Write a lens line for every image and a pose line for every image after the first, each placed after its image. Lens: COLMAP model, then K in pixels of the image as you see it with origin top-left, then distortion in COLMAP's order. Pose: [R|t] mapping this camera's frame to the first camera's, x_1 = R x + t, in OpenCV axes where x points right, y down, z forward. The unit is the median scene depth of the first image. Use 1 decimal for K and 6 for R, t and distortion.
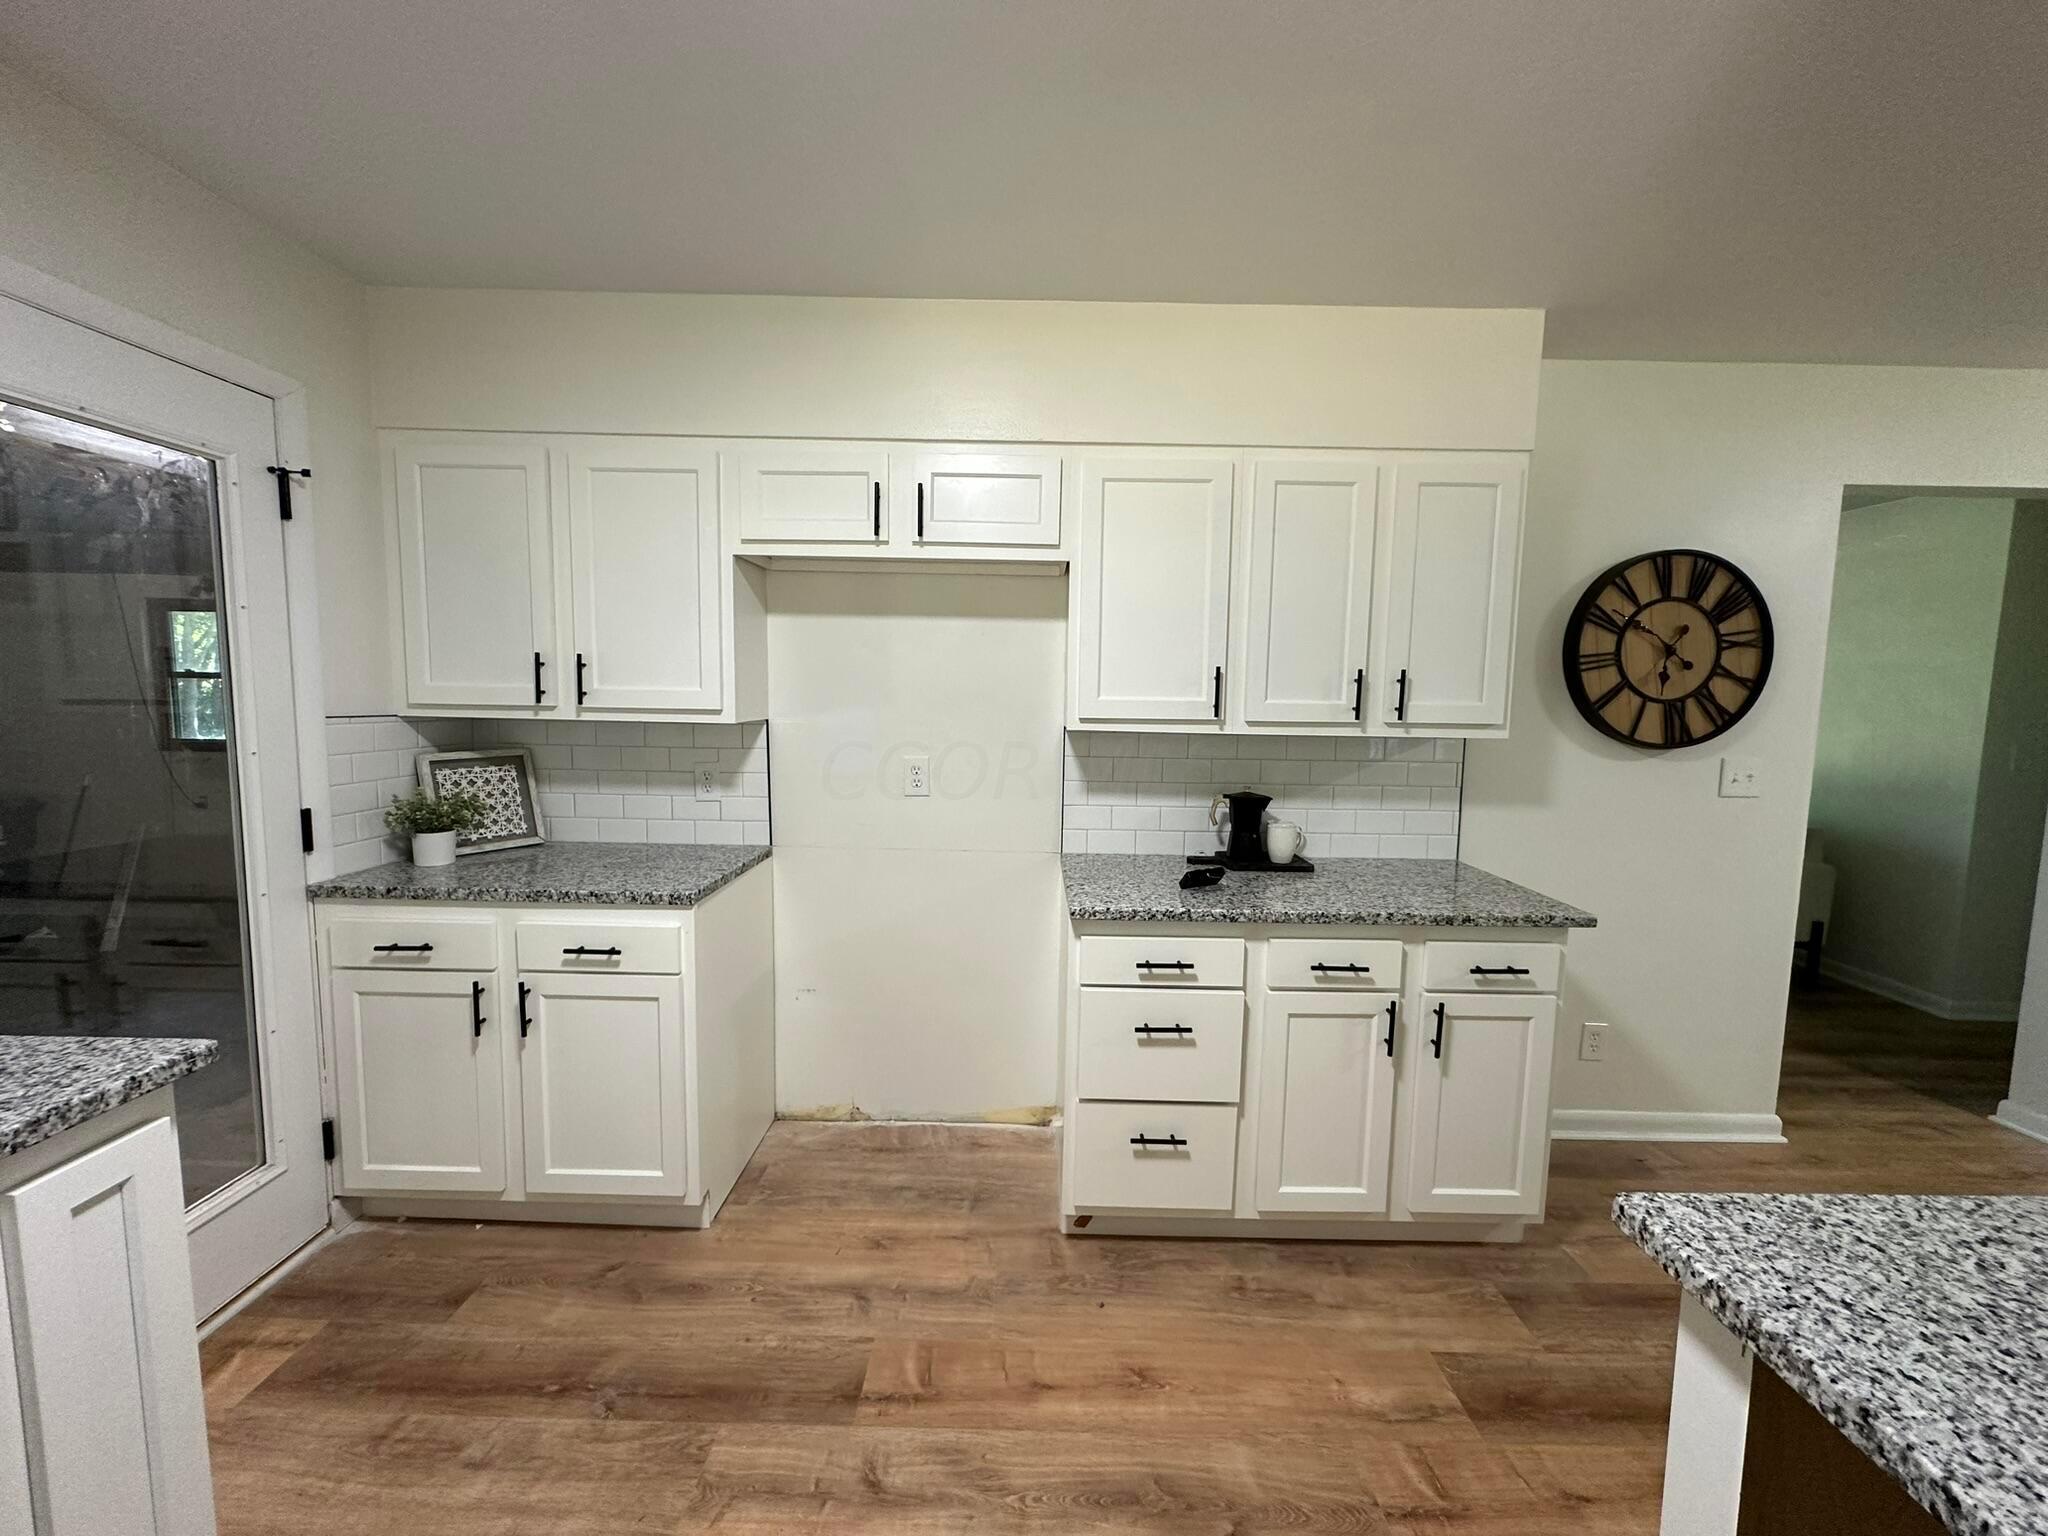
lens RADIAL K [[815.4, 0, 1027.0], [0, 815.4, 767.7], [0, 0, 1]] dist [0.000858, 0.000114]
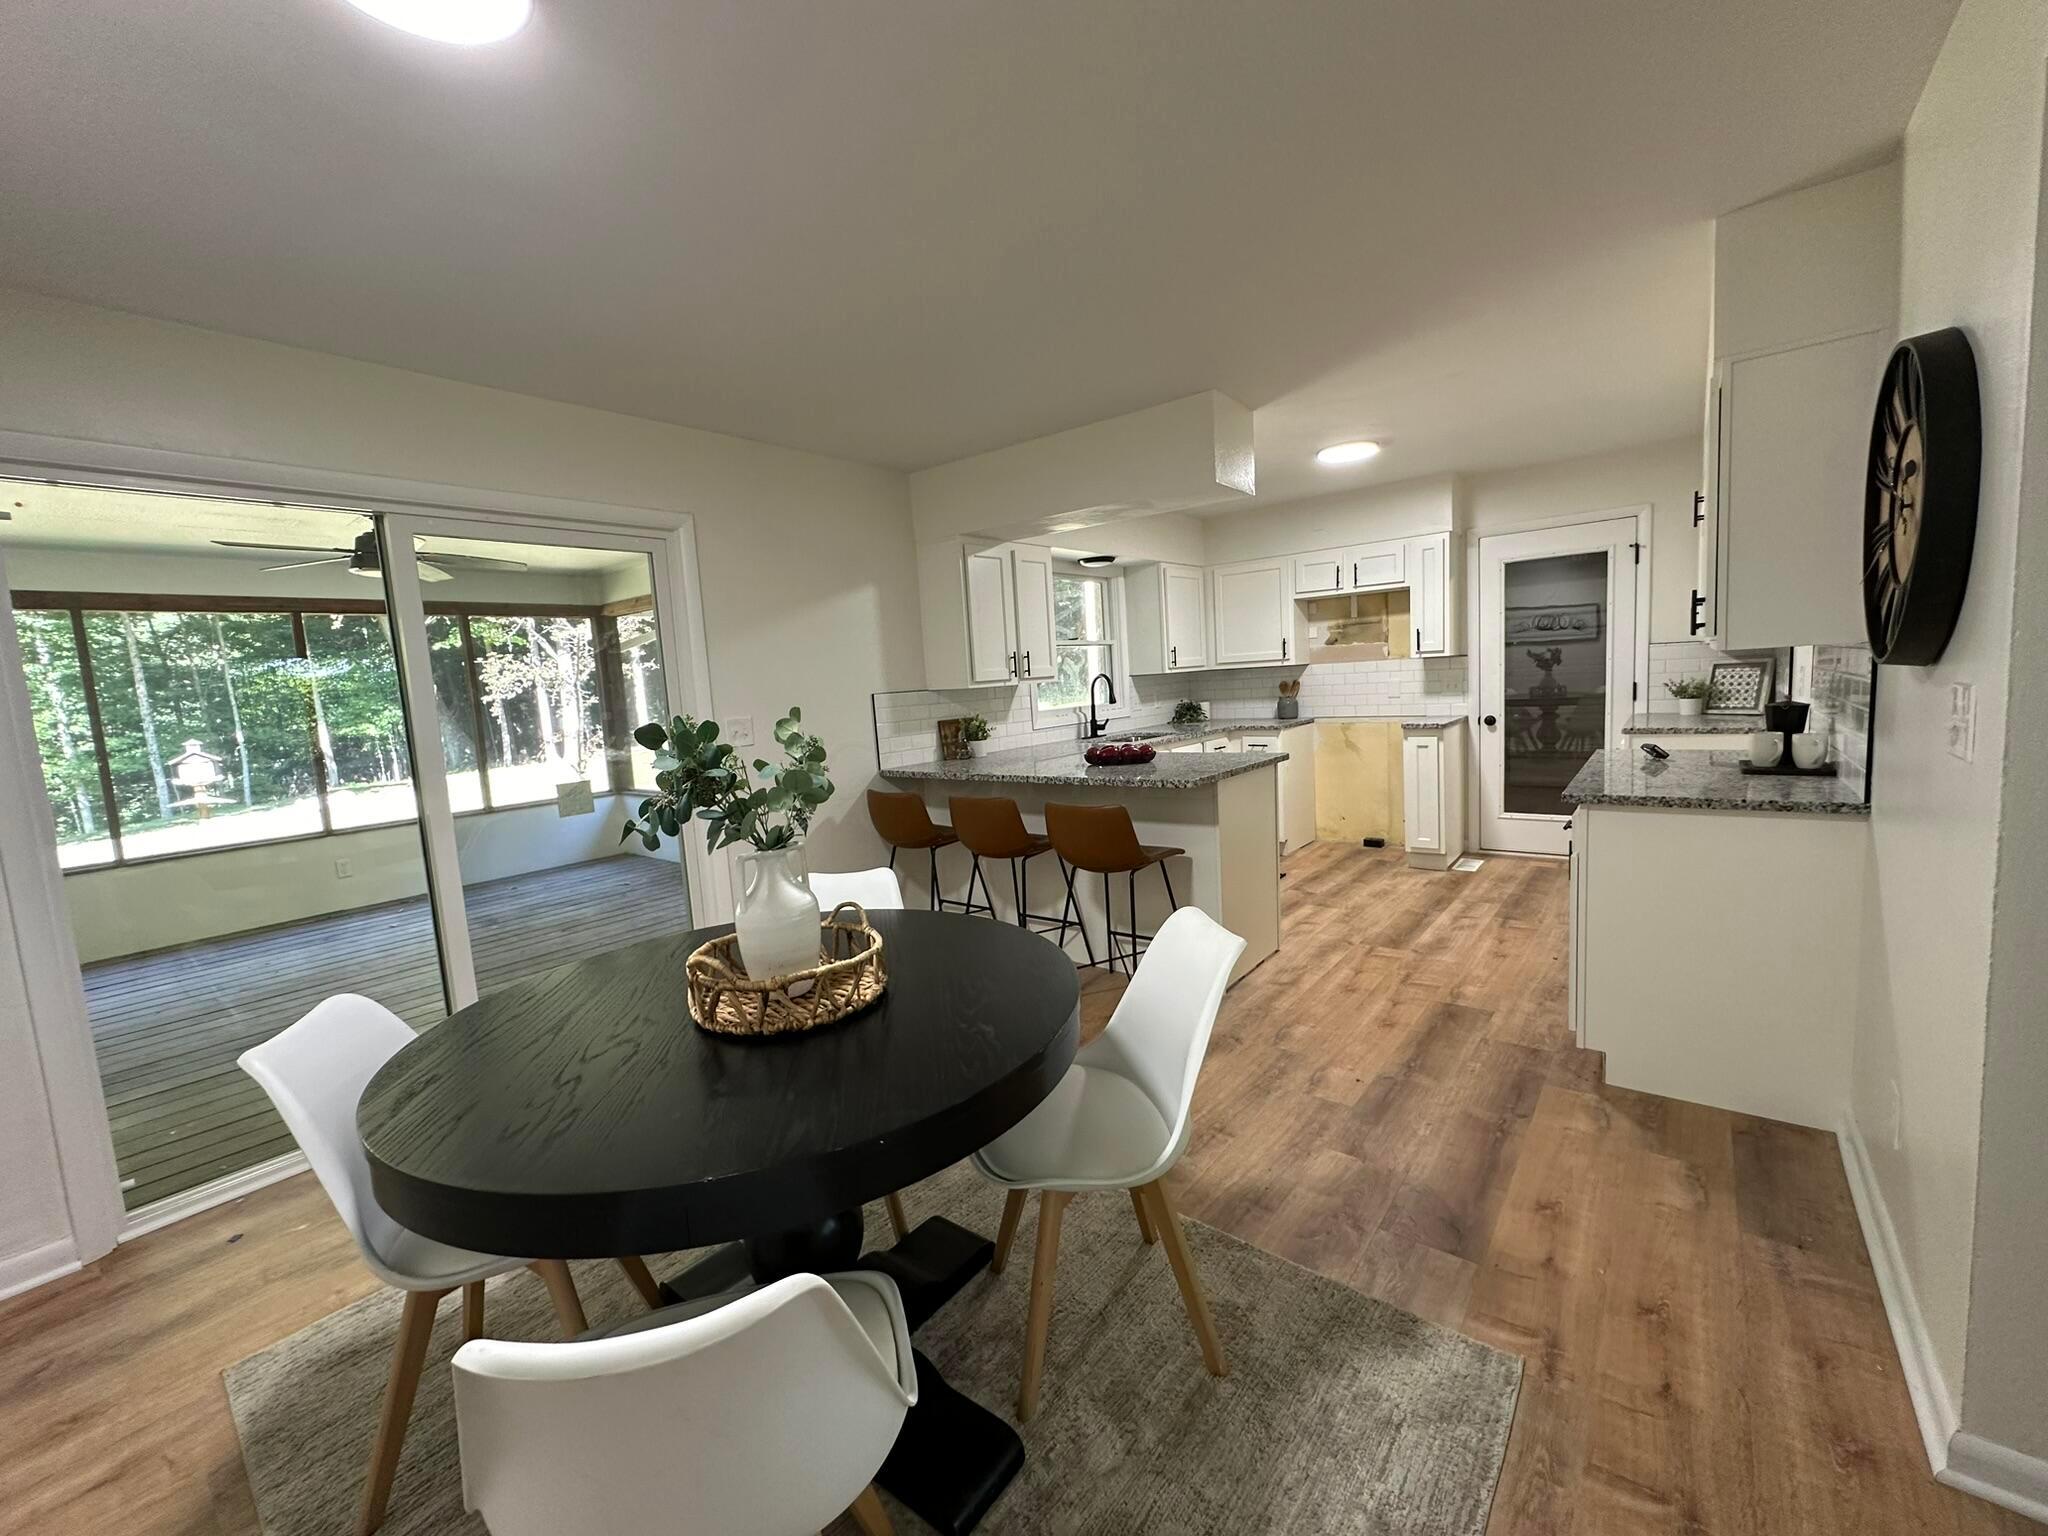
lens RADIAL K [[815.4, 0, 1027.0], [0, 815.4, 767.7], [0, 0, 1]] dist [0.000858, 0.000114]
pose [[-0.627253, 0.105749, -0.771603, 2.620137], [-0.021782, 0.987969, 0.153109, -0.036991], [0.778511, 0.112845, -0.617404, 1.357333]]
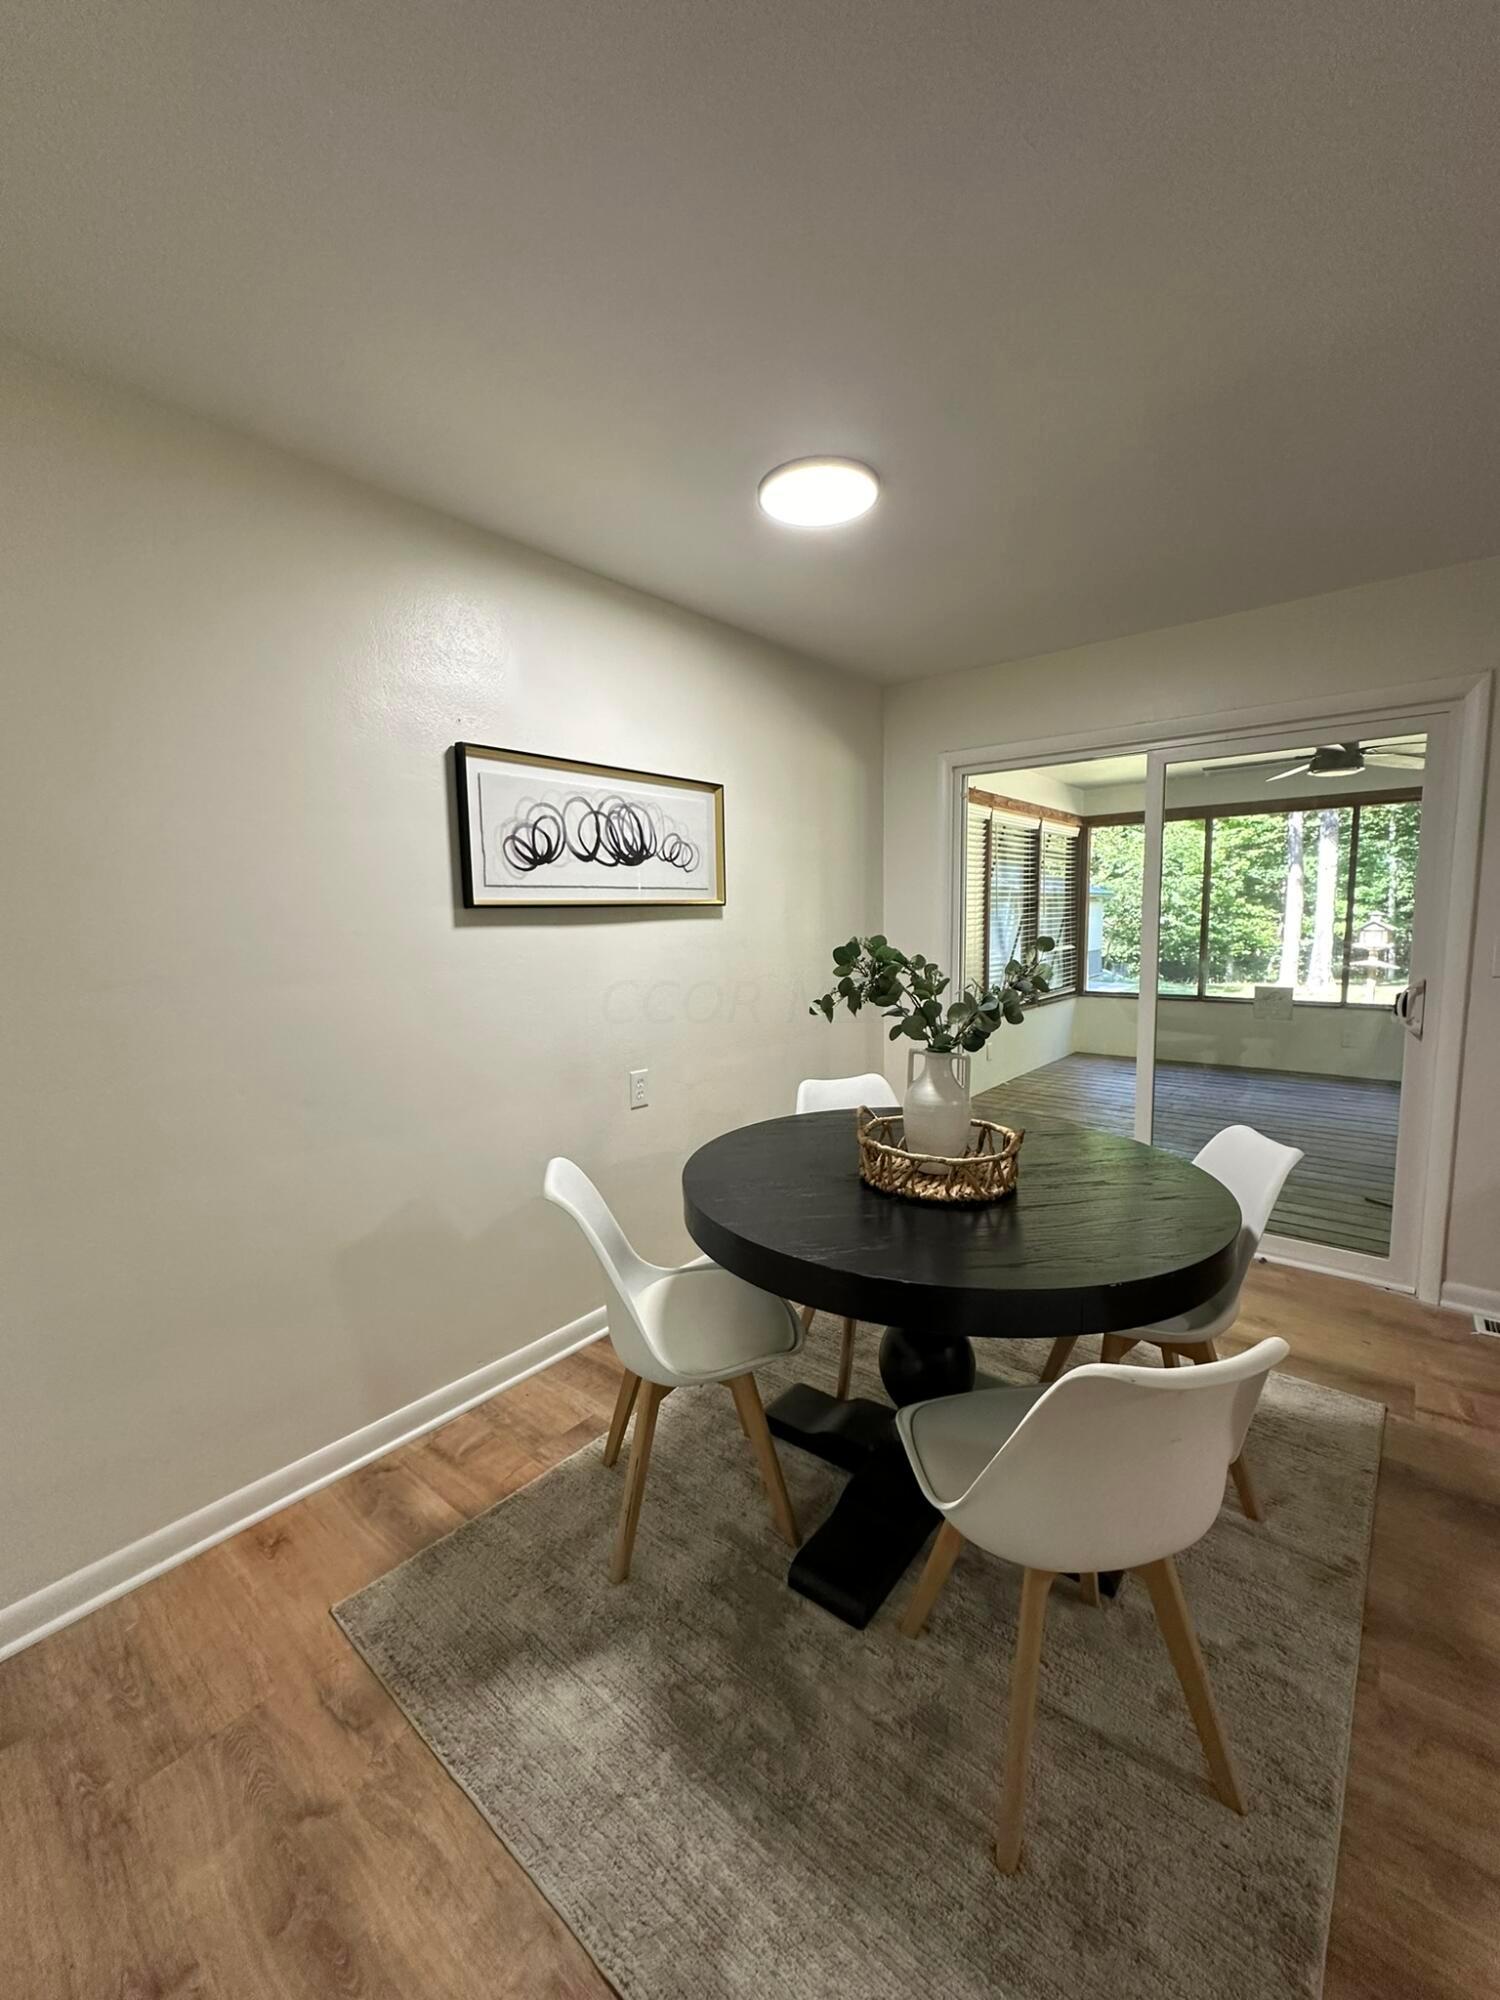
lens RADIAL K [[800.0, 0, 750.0], [0, 800.0, 1000.0], [0, 0, 1]] dist [0.001805, 0.000226]
pose [[-0.775115, -0.066900, 0.628269, 1.602925], [0.067771, 0.979838, 0.187948, -0.088701], [-0.628175, 0.188260, -0.754953, 1.554849]]
